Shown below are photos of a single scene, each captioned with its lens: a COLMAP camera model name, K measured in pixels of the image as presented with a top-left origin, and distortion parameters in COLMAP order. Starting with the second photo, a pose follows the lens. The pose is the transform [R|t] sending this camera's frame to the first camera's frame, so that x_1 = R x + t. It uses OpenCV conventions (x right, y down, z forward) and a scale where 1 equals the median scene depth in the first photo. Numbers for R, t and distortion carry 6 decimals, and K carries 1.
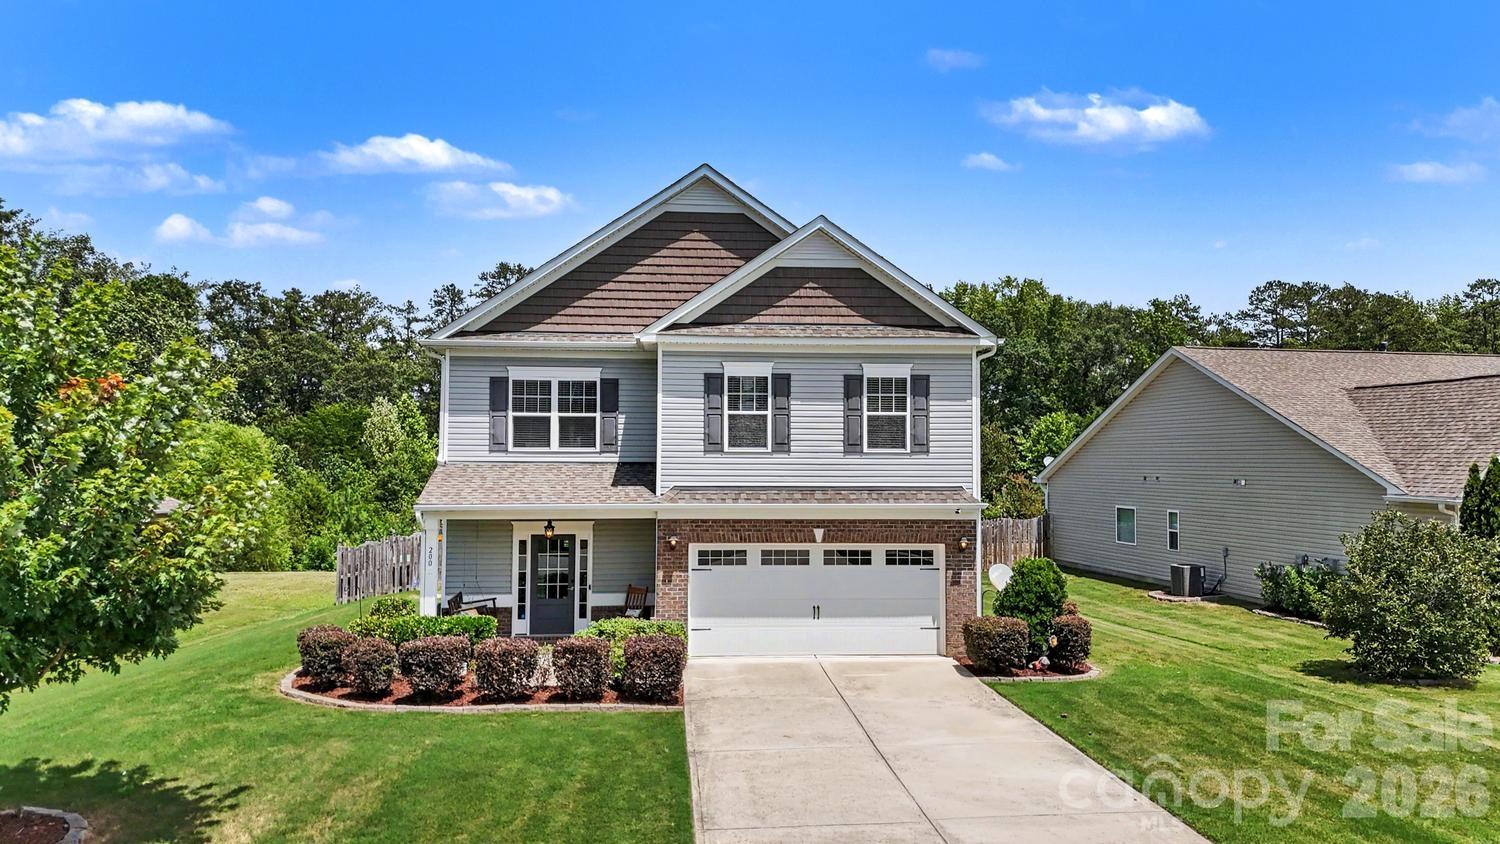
lens RADIAL K [[1138.1, 0, 750.0], [0, 1138.1, 422.0], [0, 0, 1]] dist [0.108046, -0.169326]
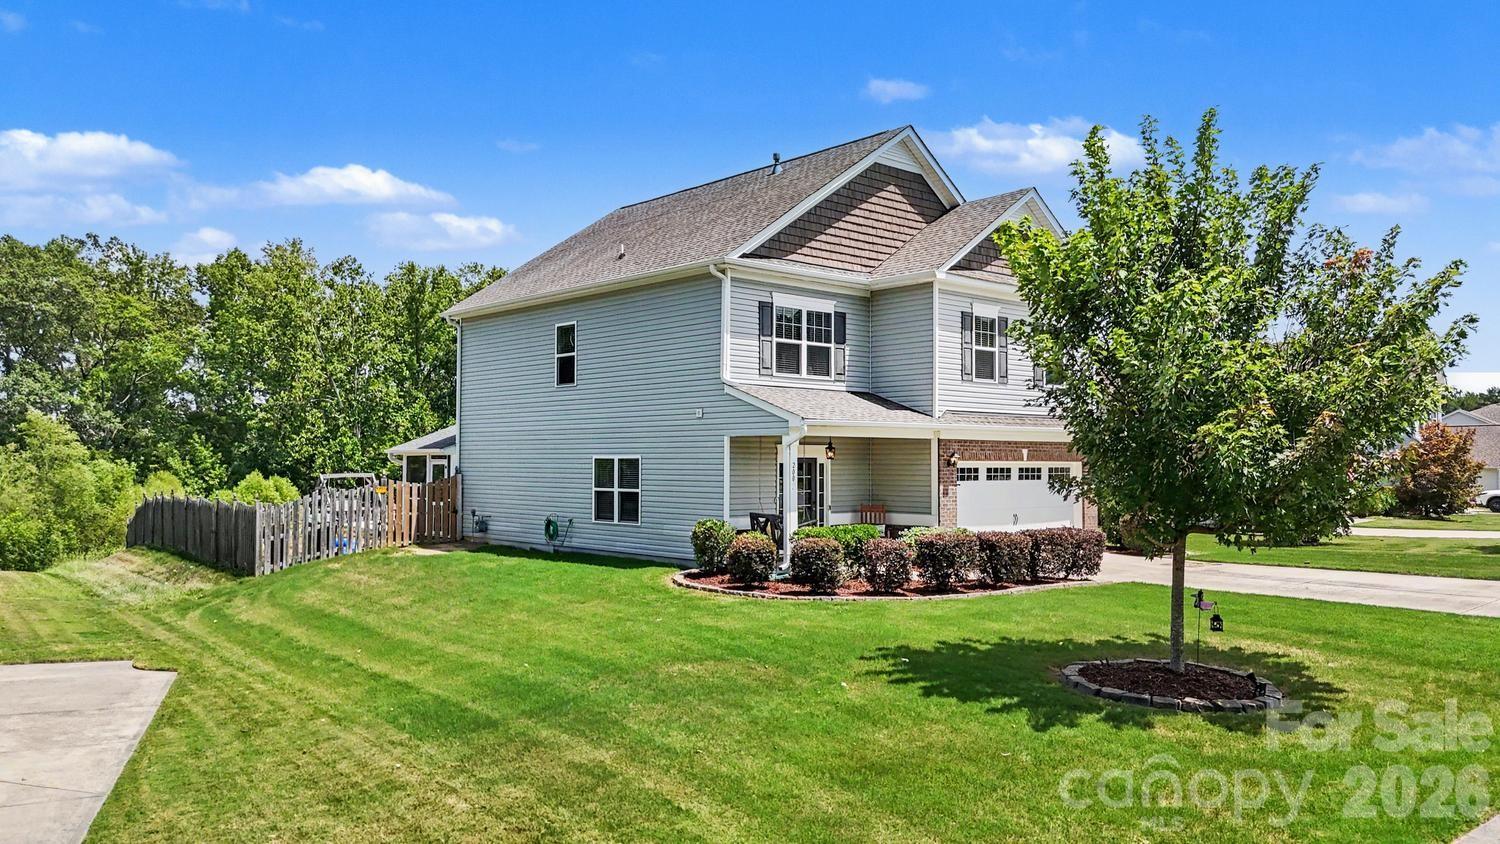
lens RADIAL K [[1138.1, 0, 750.0], [0, 1138.1, 422.0], [0, 0, 1]] dist [0.108046, -0.169326]
pose [[0.792370, 0.017496, 0.609790, -0.842231], [-0.016469, 0.999838, -0.007287, 0.074089], [-0.609818, -0.004269, 0.792530, 0.211558]]
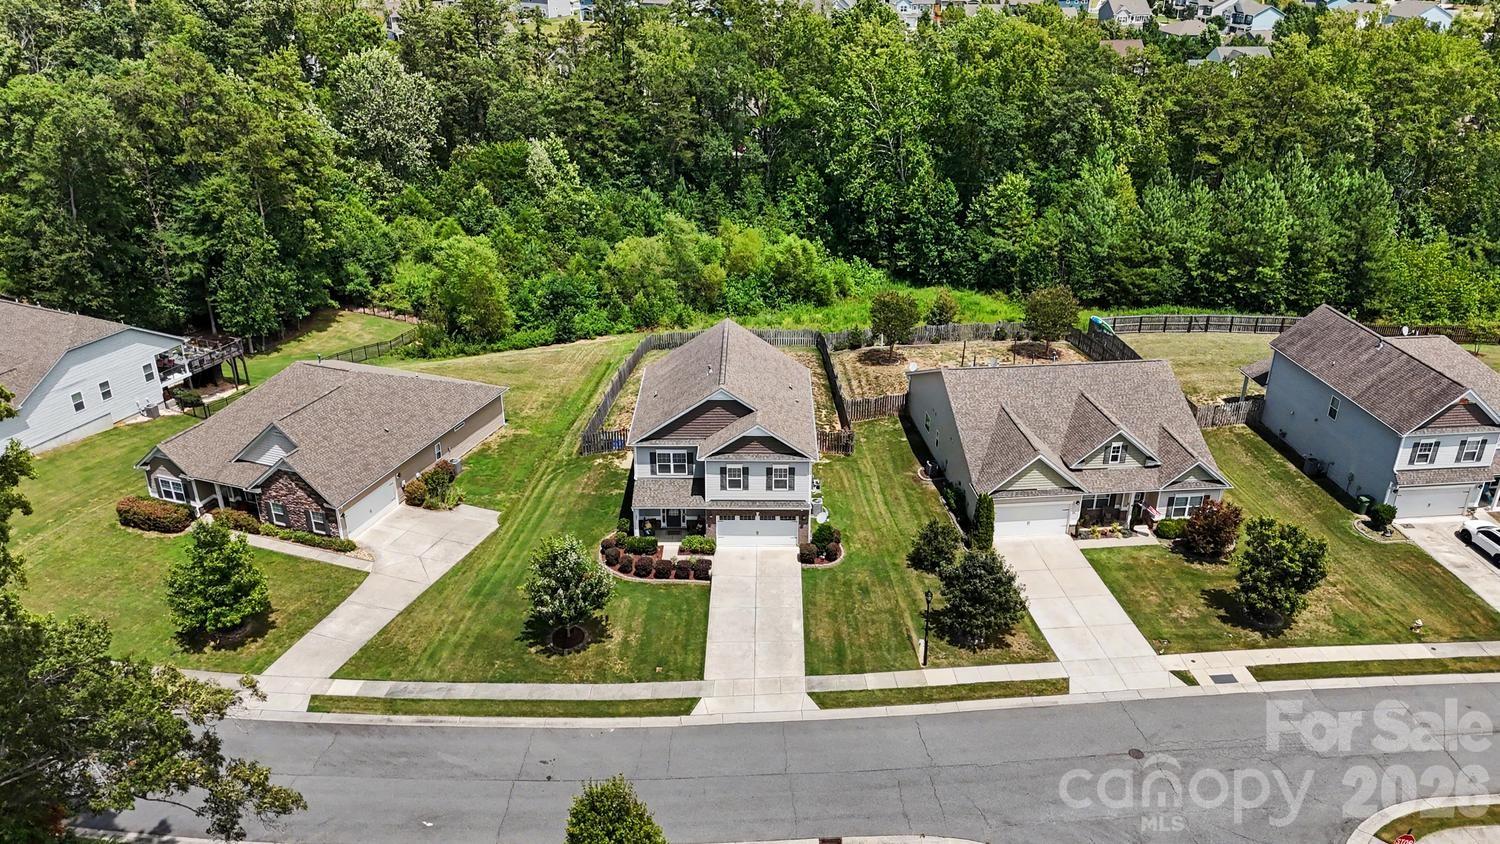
lens RADIAL K [[1138.1, 0, 750.0], [0, 1138.1, 422.0], [0, 0, 1]] dist [0.108046, -0.169326]
pose [[0.995782, 0.042295, -0.081419, 0.265515], [-0.000779, 0.891274, 0.453464, -1.441070], [0.091746, -0.451488, 0.887548, -1.547853]]
